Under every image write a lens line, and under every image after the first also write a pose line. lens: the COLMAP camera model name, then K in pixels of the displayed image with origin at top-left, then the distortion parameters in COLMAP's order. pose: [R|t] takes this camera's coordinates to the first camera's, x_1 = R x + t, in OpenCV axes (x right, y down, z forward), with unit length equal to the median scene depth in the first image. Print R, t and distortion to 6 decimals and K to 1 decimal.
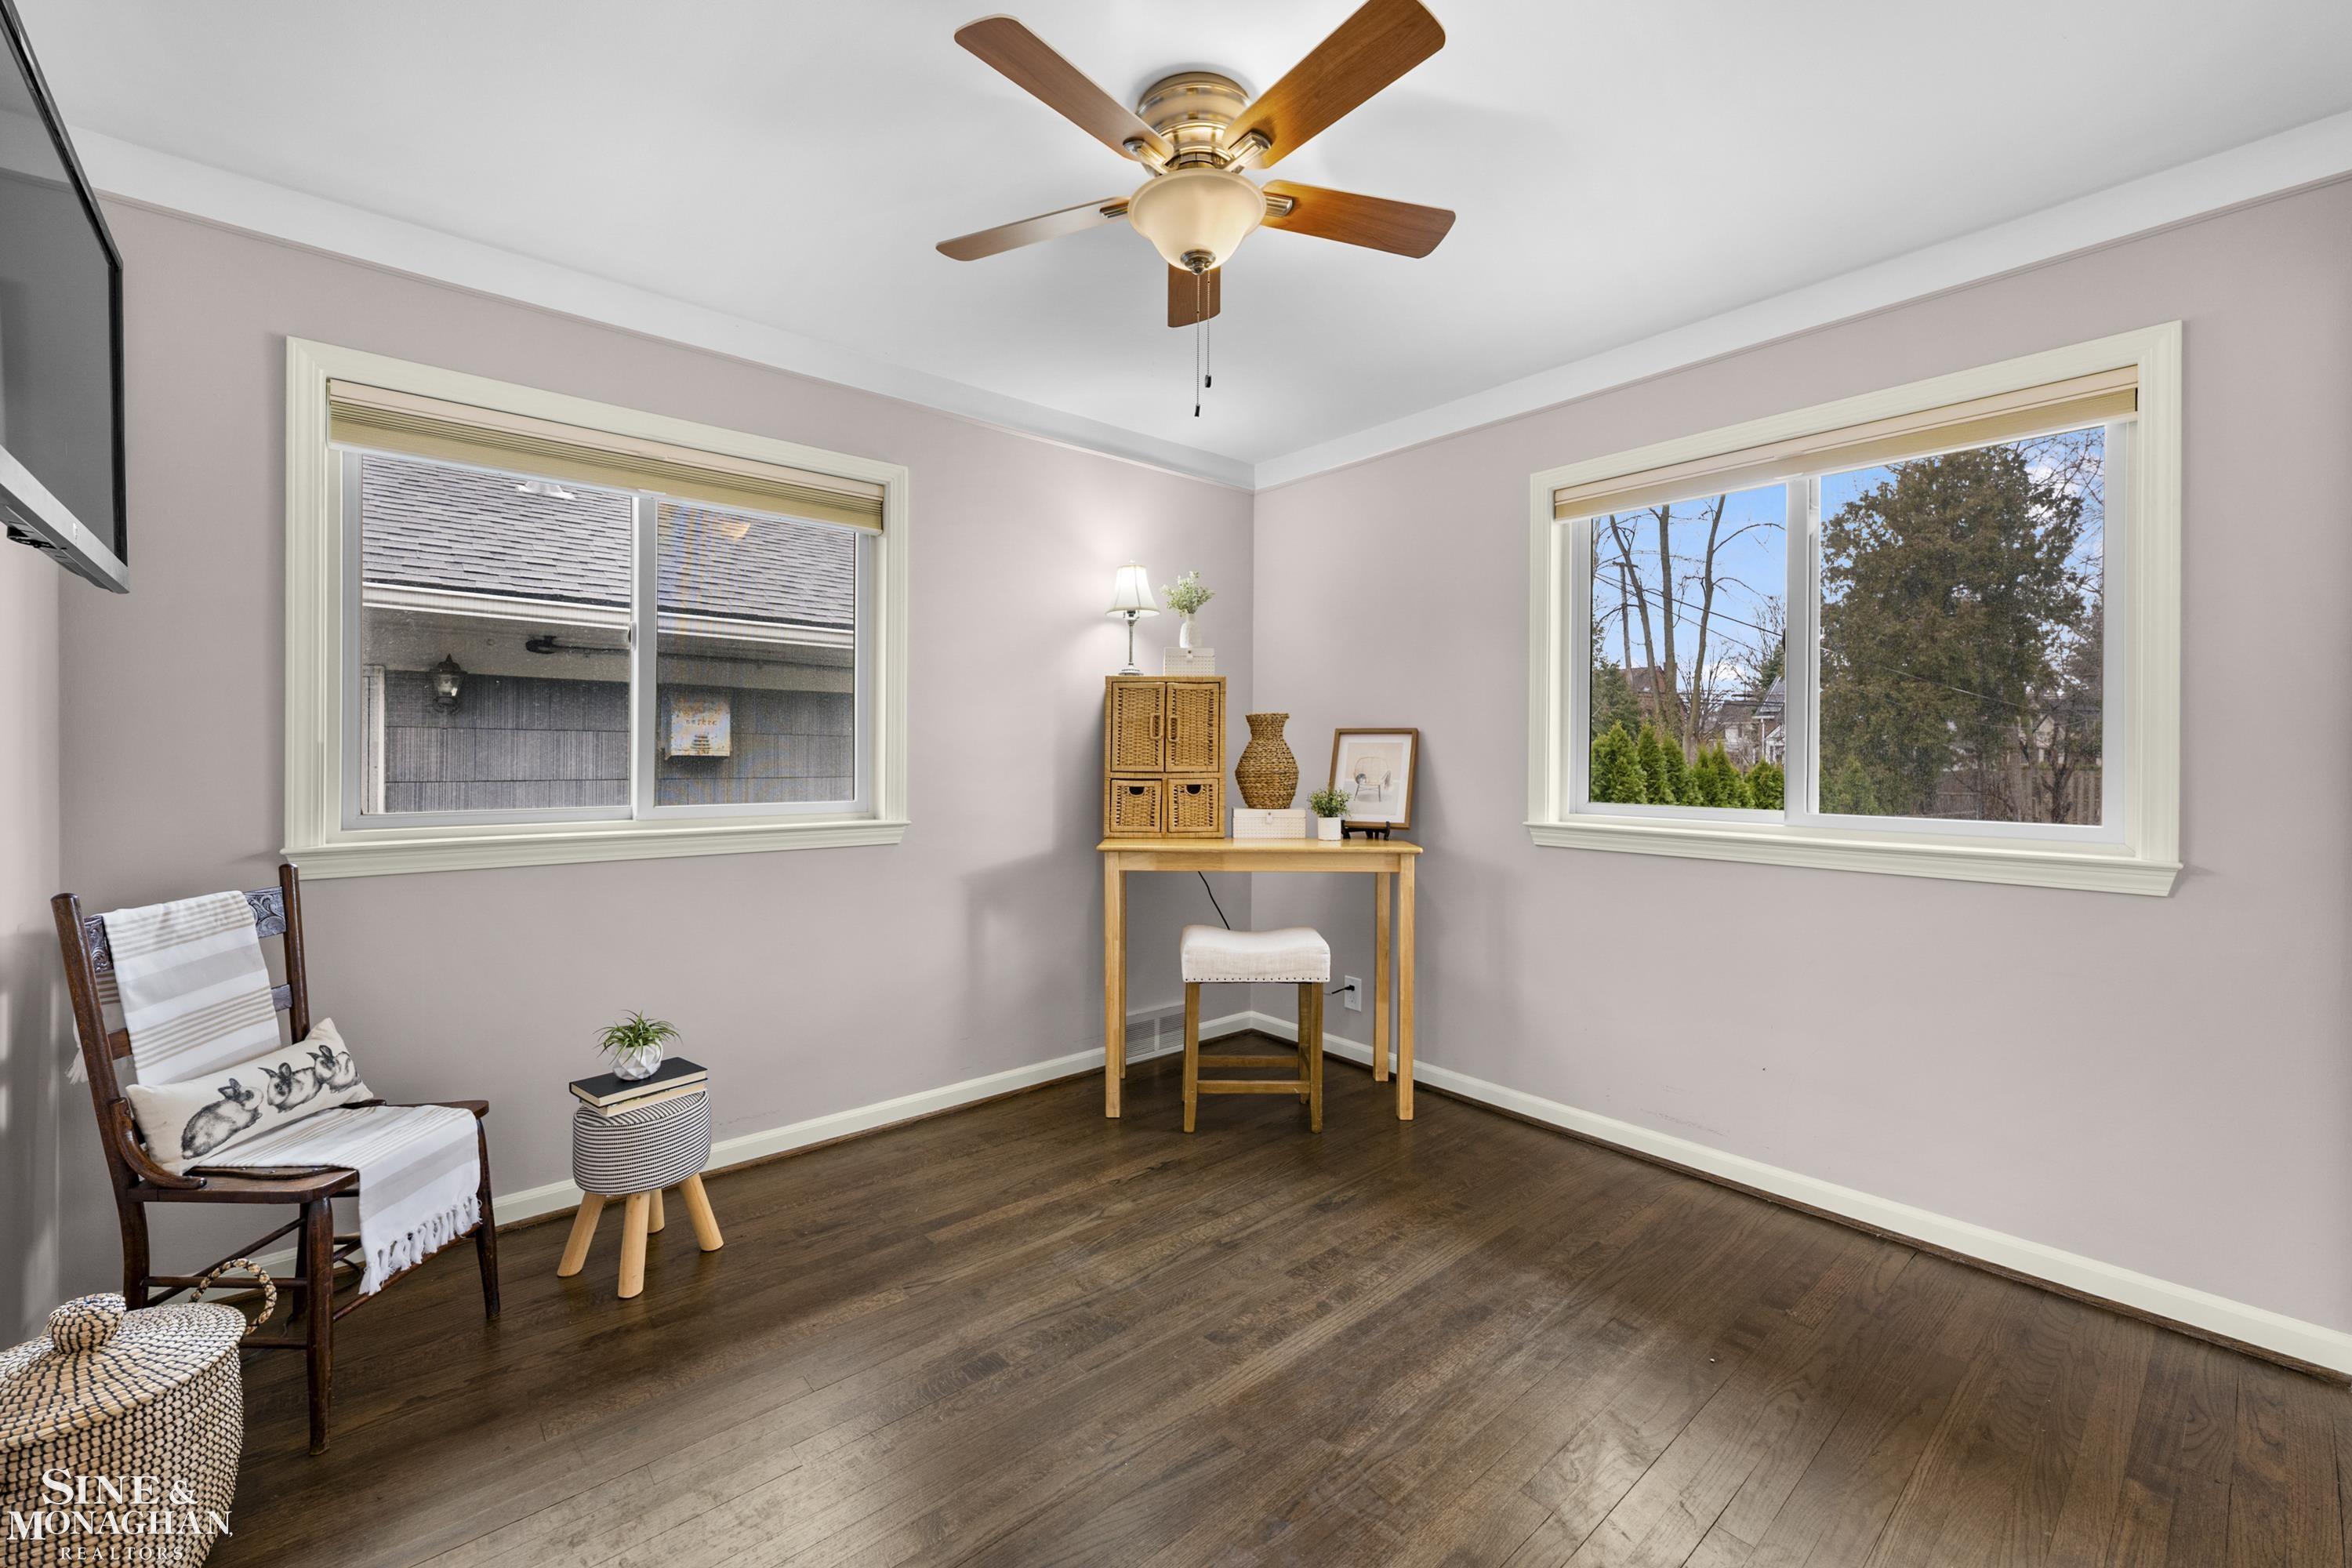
lens RADIAL K [[937.9, 0, 1170.2], [0, 937.9, 768.0], [0, 0, 1]] dist [-0.002314, -0.000130]
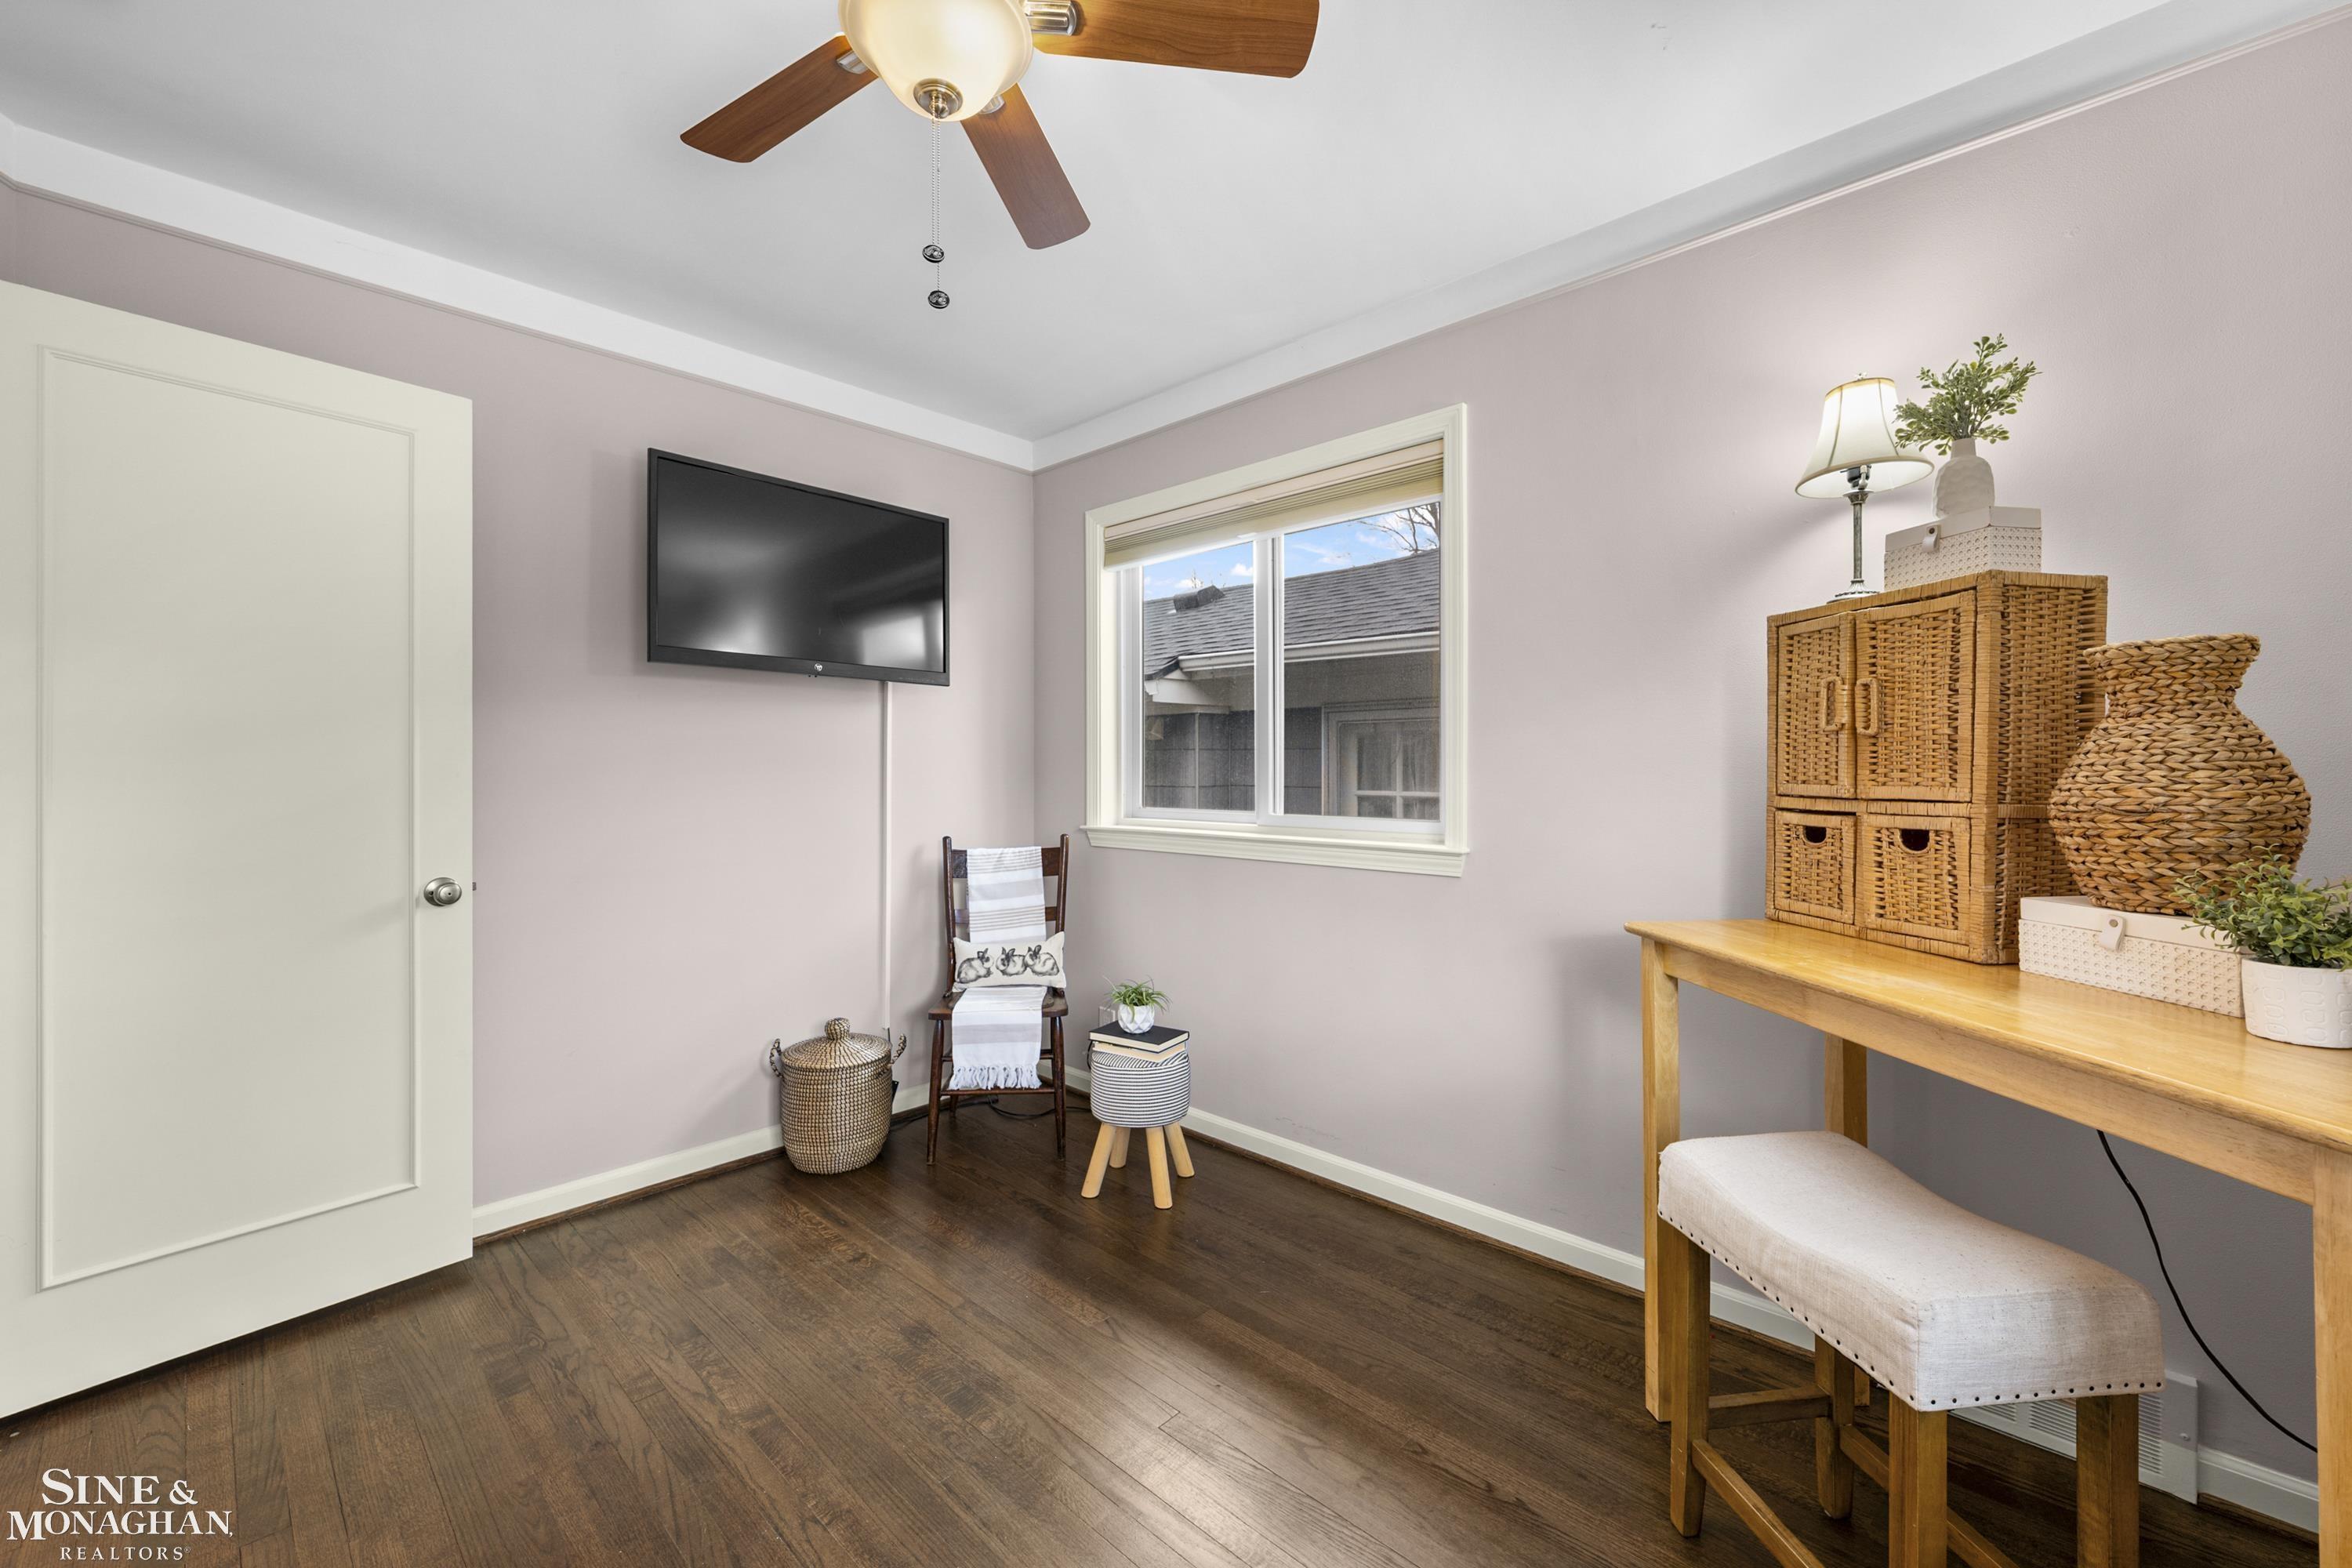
lens RADIAL K [[937.9, 0, 1170.2], [0, 937.9, 768.0], [0, 0, 1]] dist [-0.002314, -0.000130]
pose [[0.100828, -0.001871, -0.994902, 0.567578], [-0.009116, 0.999955, -0.002805, -0.008898], [0.994862, 0.009352, 0.100806, 0.800255]]
